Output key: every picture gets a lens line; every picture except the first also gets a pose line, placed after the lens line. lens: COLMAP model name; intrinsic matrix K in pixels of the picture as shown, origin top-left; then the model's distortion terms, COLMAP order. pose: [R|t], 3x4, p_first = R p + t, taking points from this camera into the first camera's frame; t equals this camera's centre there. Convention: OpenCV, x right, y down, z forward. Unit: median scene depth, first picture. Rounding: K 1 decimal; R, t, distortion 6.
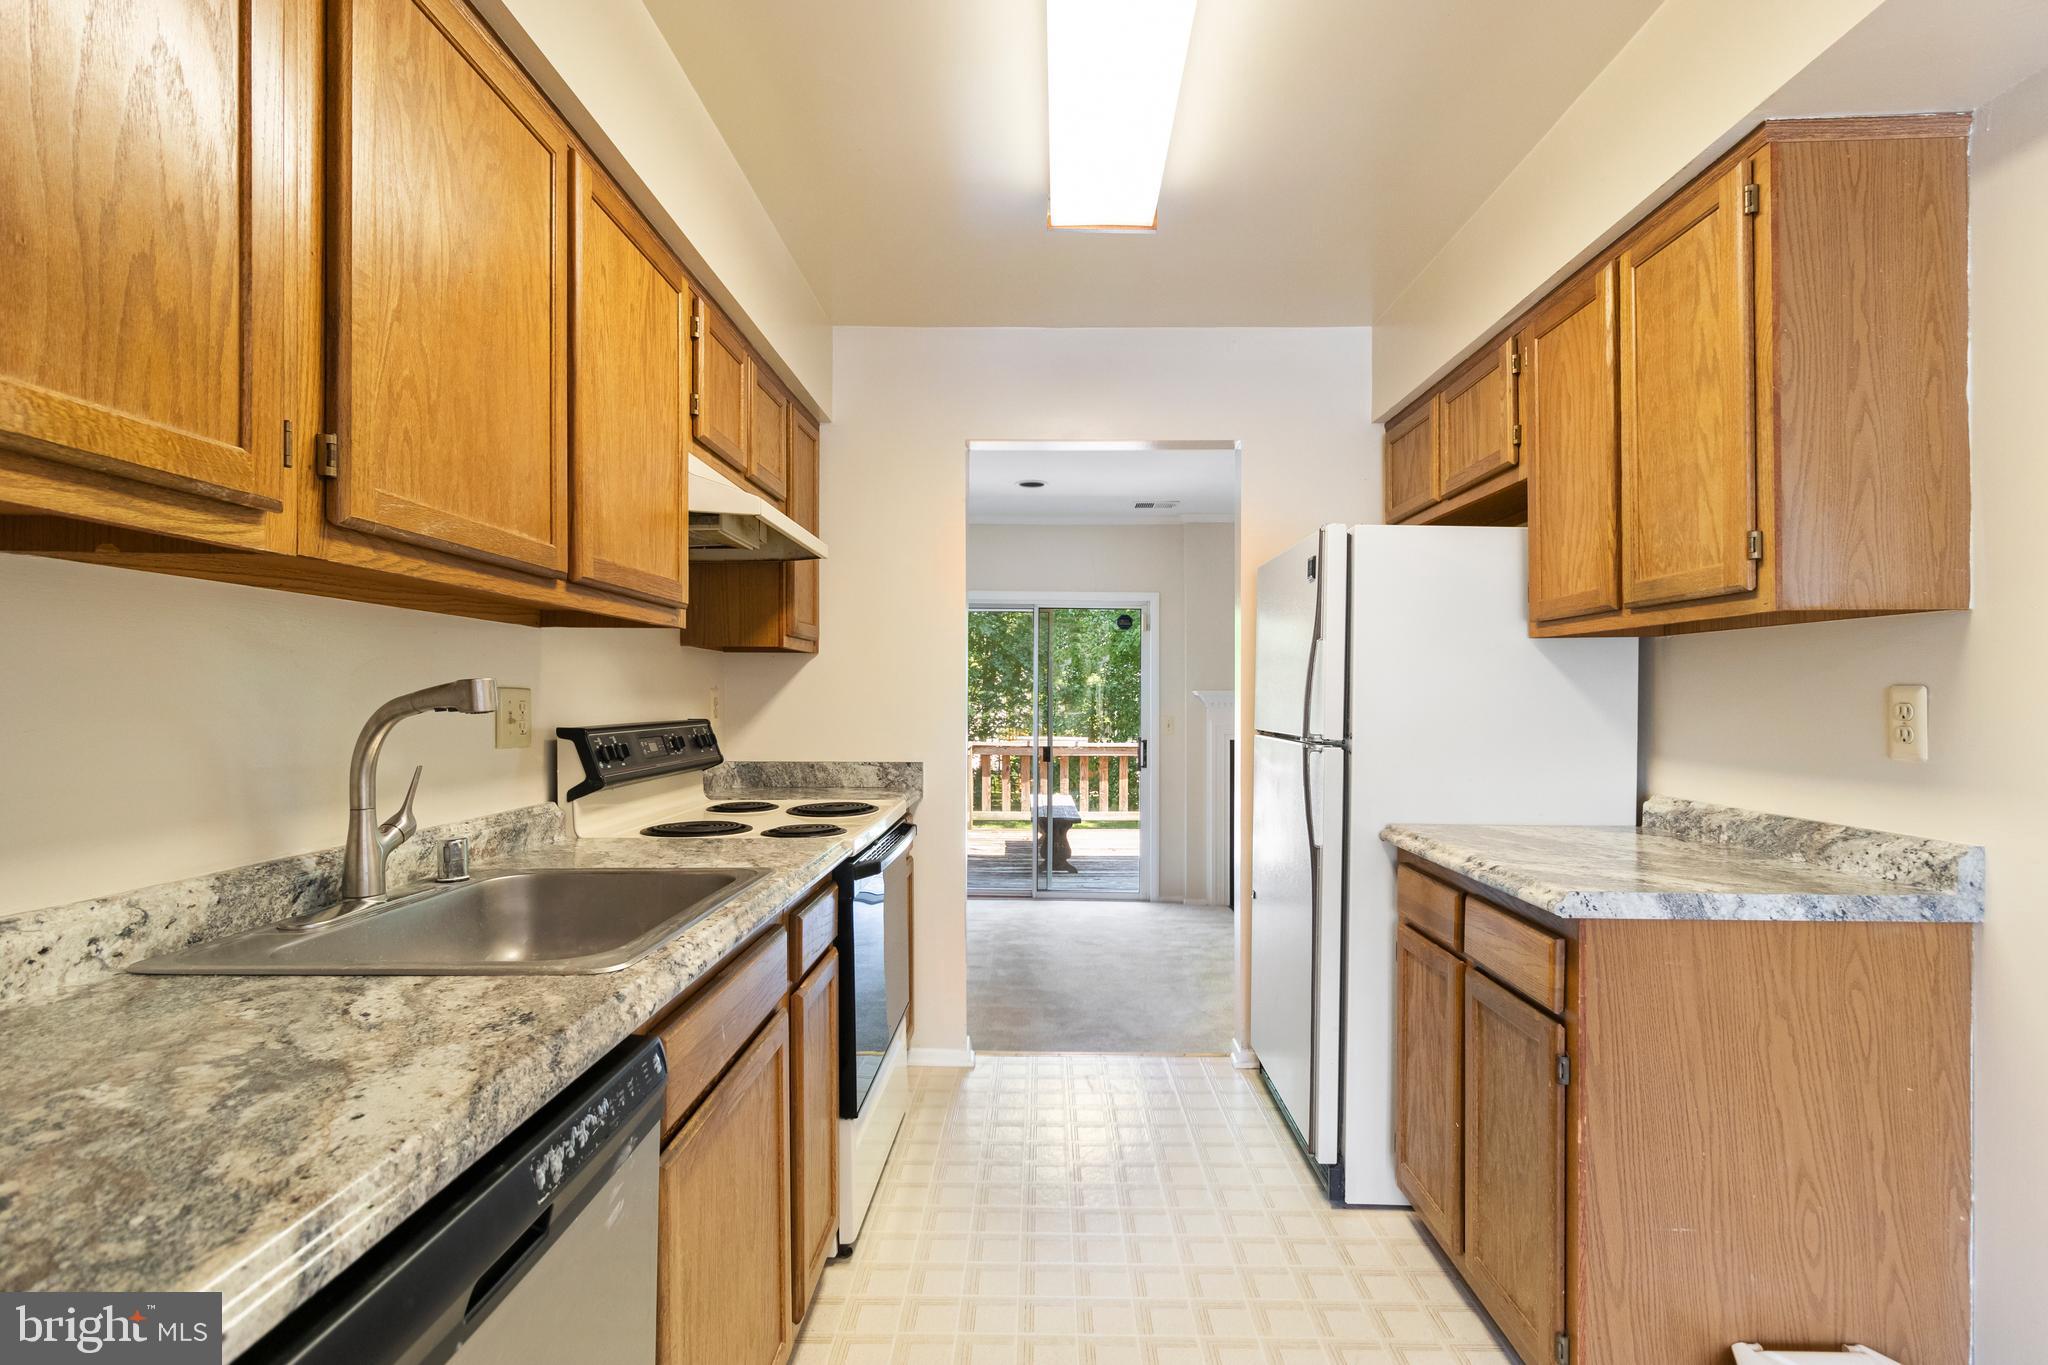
lens RADIAL K [[974.6, 0, 1028.7], [0, 974.6, 699.9], [0, 0, 1]] dist [0.003155, -0.000731]
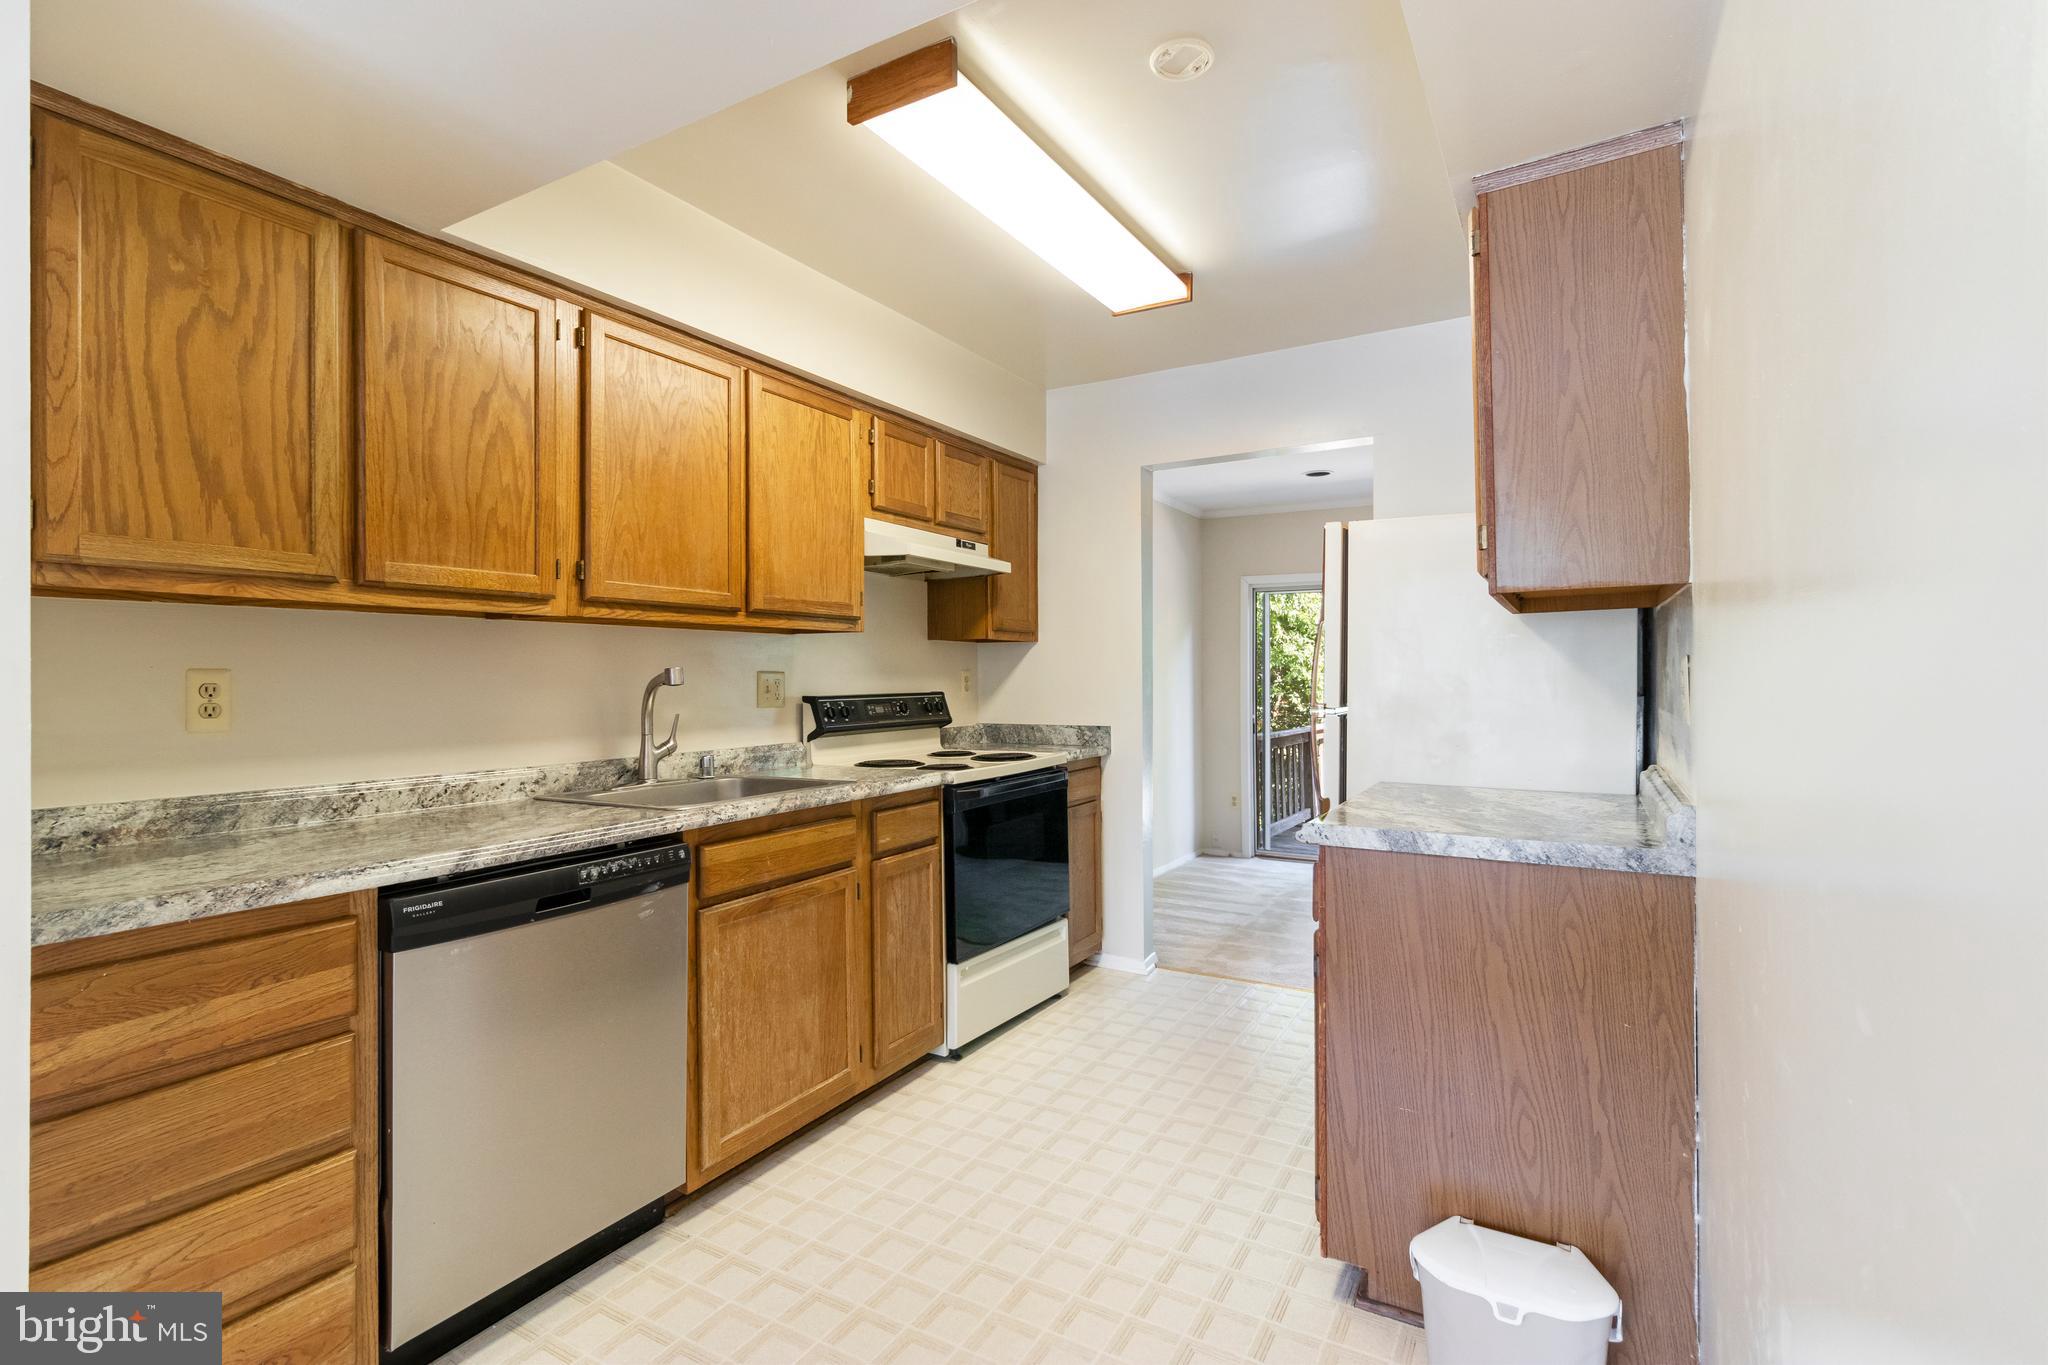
lens RADIAL K [[974.6, 0, 1017.6], [0, 974.6, 667.6], [0, 0, 1]] dist [0.003155, -0.000731]
pose [[0.862919, -0.013288, -0.505168, 0.870238], [0.008050, 0.999889, -0.012551, 0.006735], [0.505278, 0.006764, 0.862930, -0.288710]]
